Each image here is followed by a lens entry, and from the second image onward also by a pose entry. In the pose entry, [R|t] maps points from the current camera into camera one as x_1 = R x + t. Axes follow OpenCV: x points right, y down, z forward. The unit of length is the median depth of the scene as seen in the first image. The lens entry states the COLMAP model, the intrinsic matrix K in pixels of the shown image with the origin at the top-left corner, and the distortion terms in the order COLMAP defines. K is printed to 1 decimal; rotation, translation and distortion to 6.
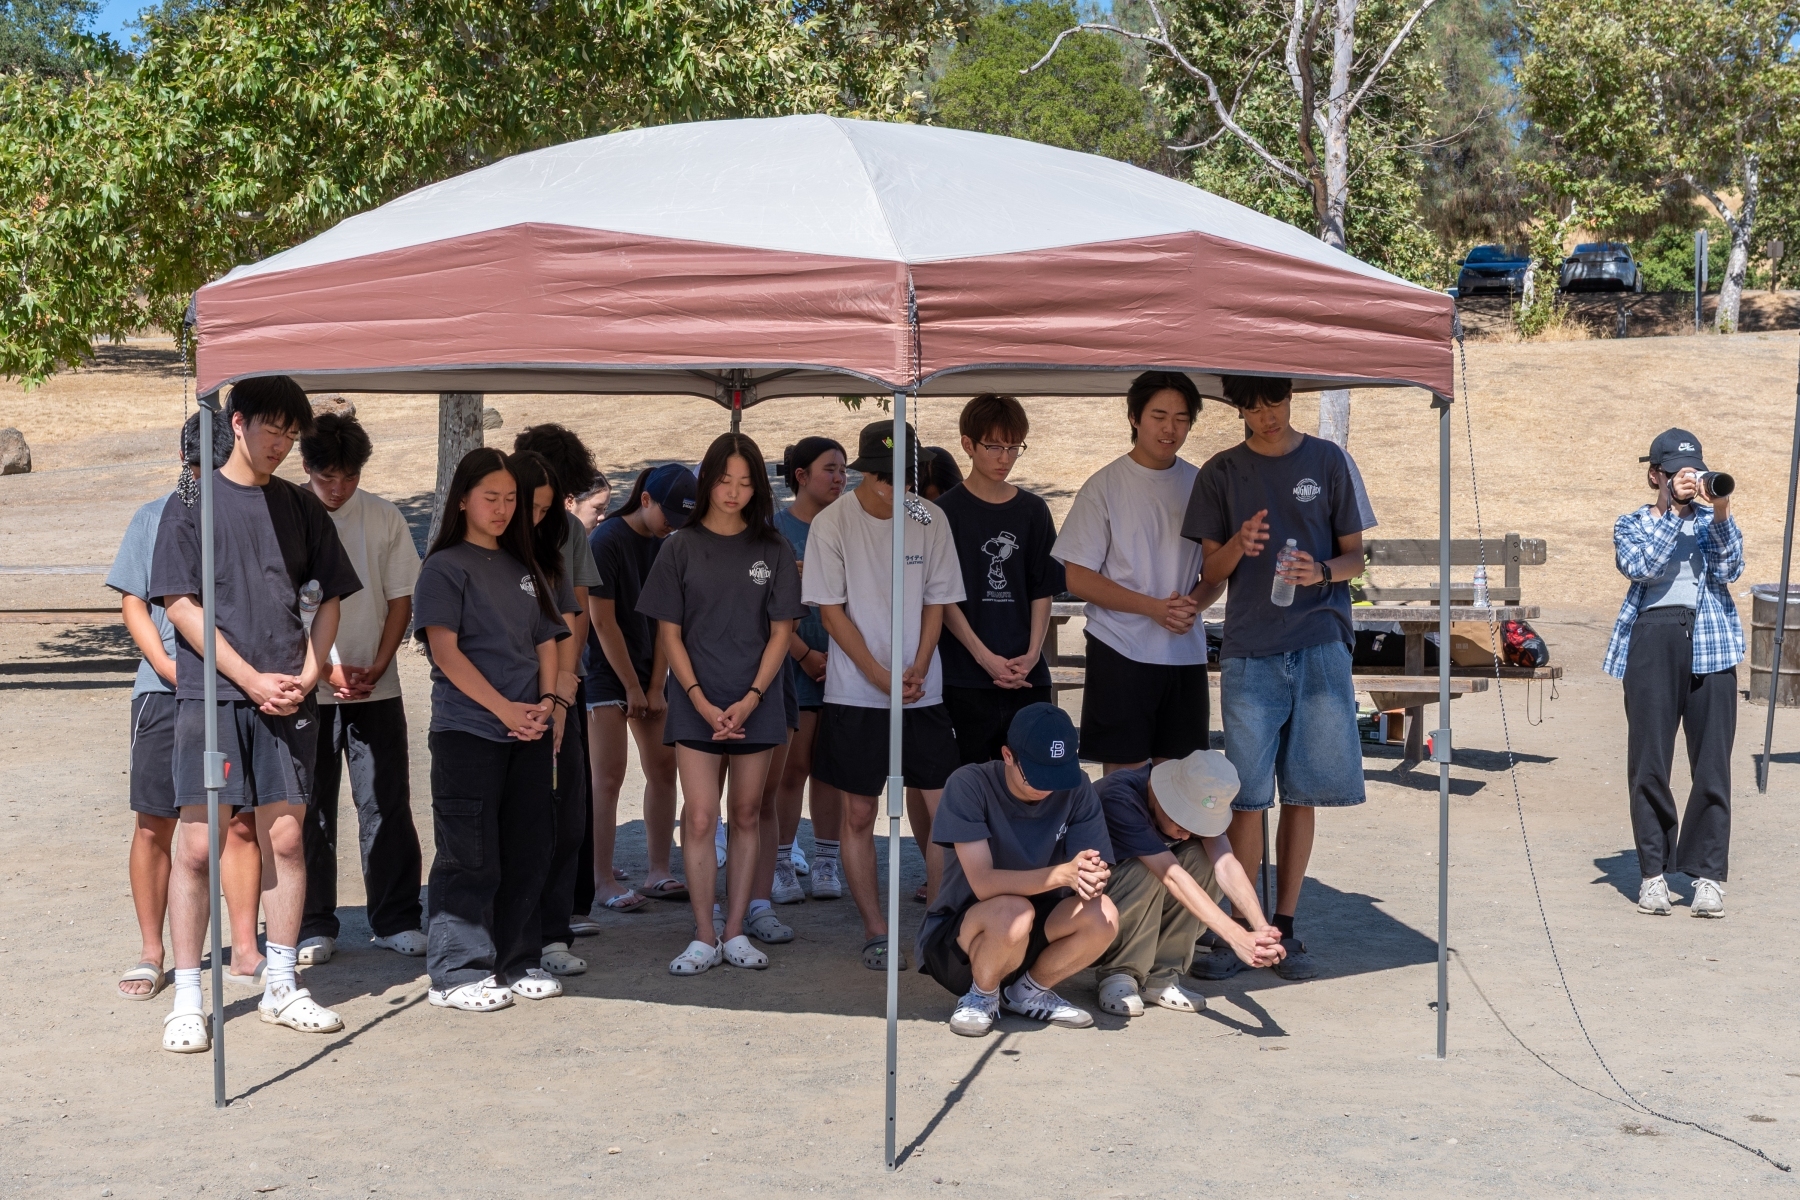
lens RADIAL K [[2380.7, 0, 899.9], [0, 2380.7, 600.3], [0, 0, 1]] dist [-0.024068, 0.000000]
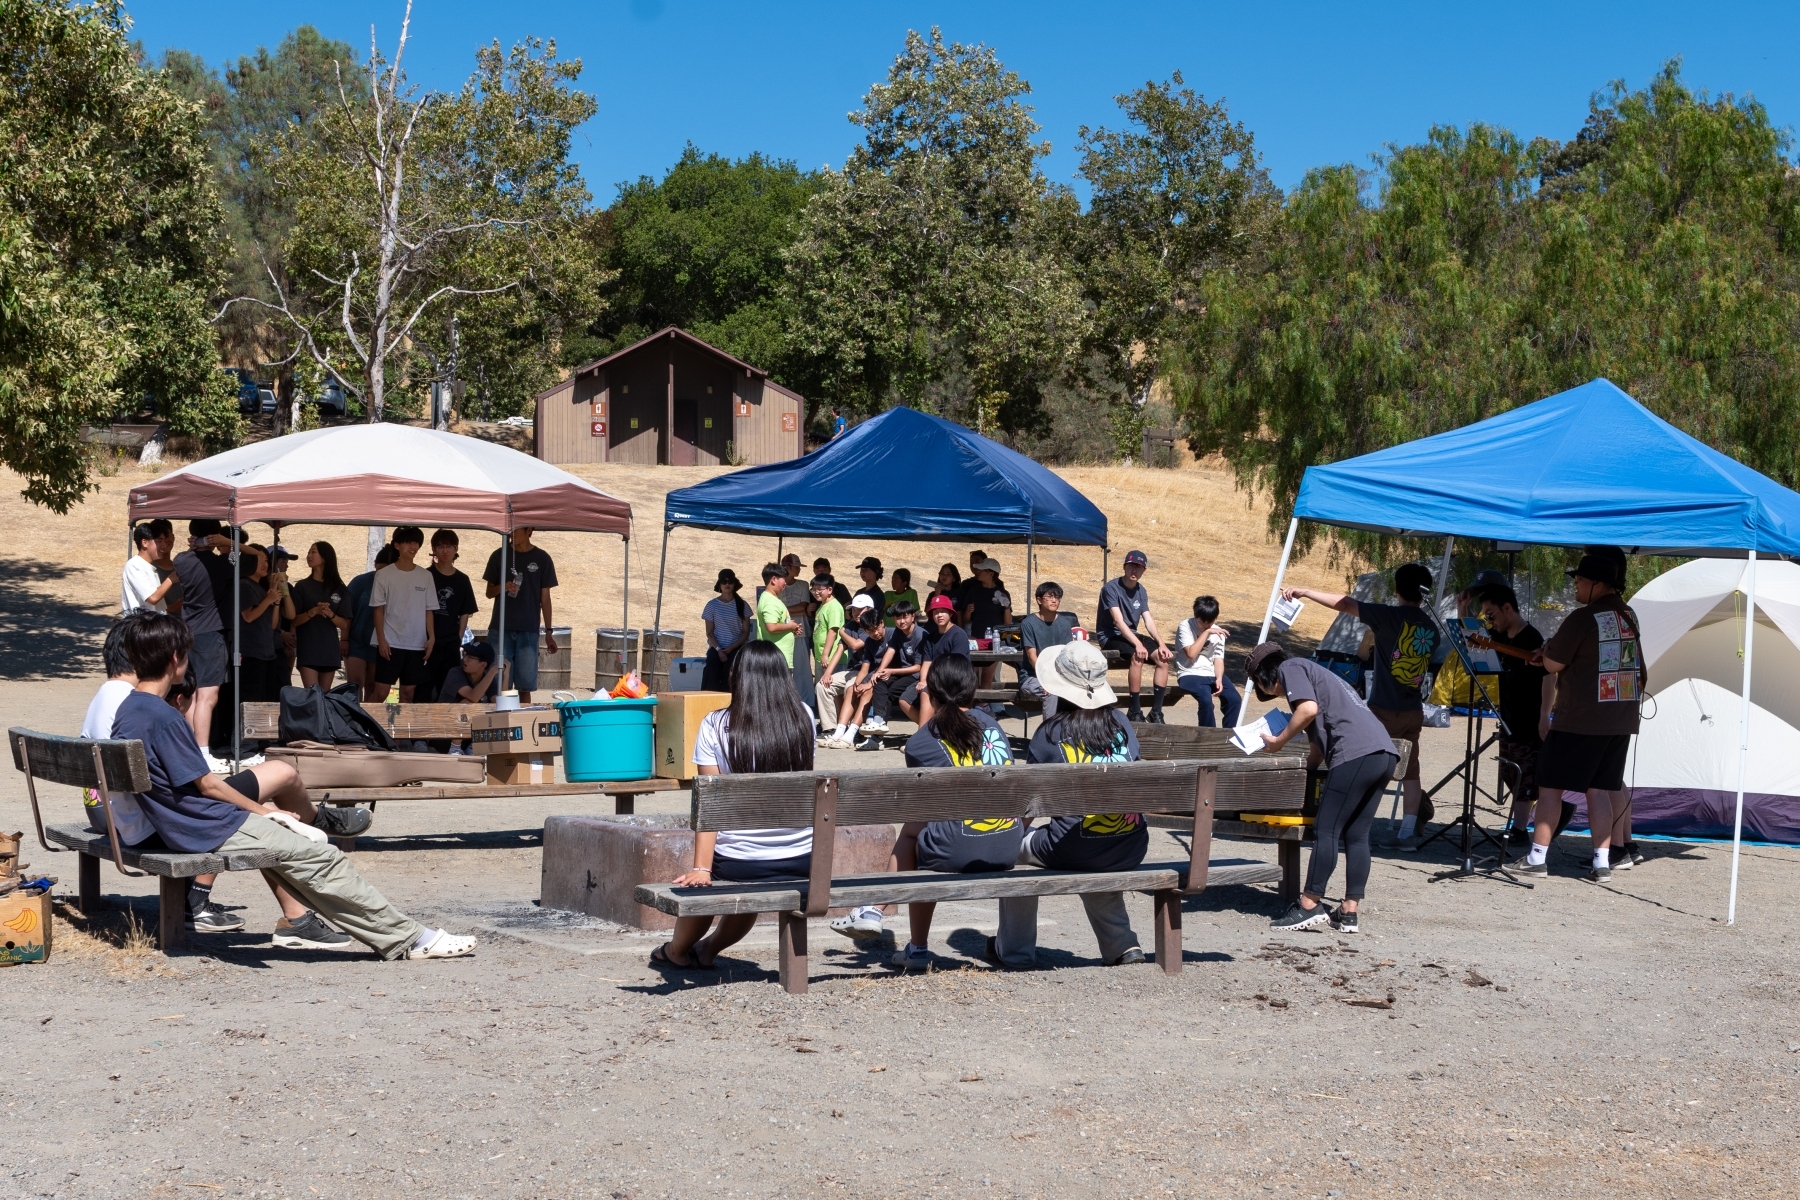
lens RADIAL K [[2380.7, 0, 900.0], [0, 2380.7, 600.1], [0, 0, 1]] dist [-0.024068, 0.000000]
pose [[0.841458, -0.003635, 0.540311, -0.234880], [0.024684, 0.999192, -0.031719, 0.019660], [-0.539759, 0.040027, 0.840867, -0.352972]]
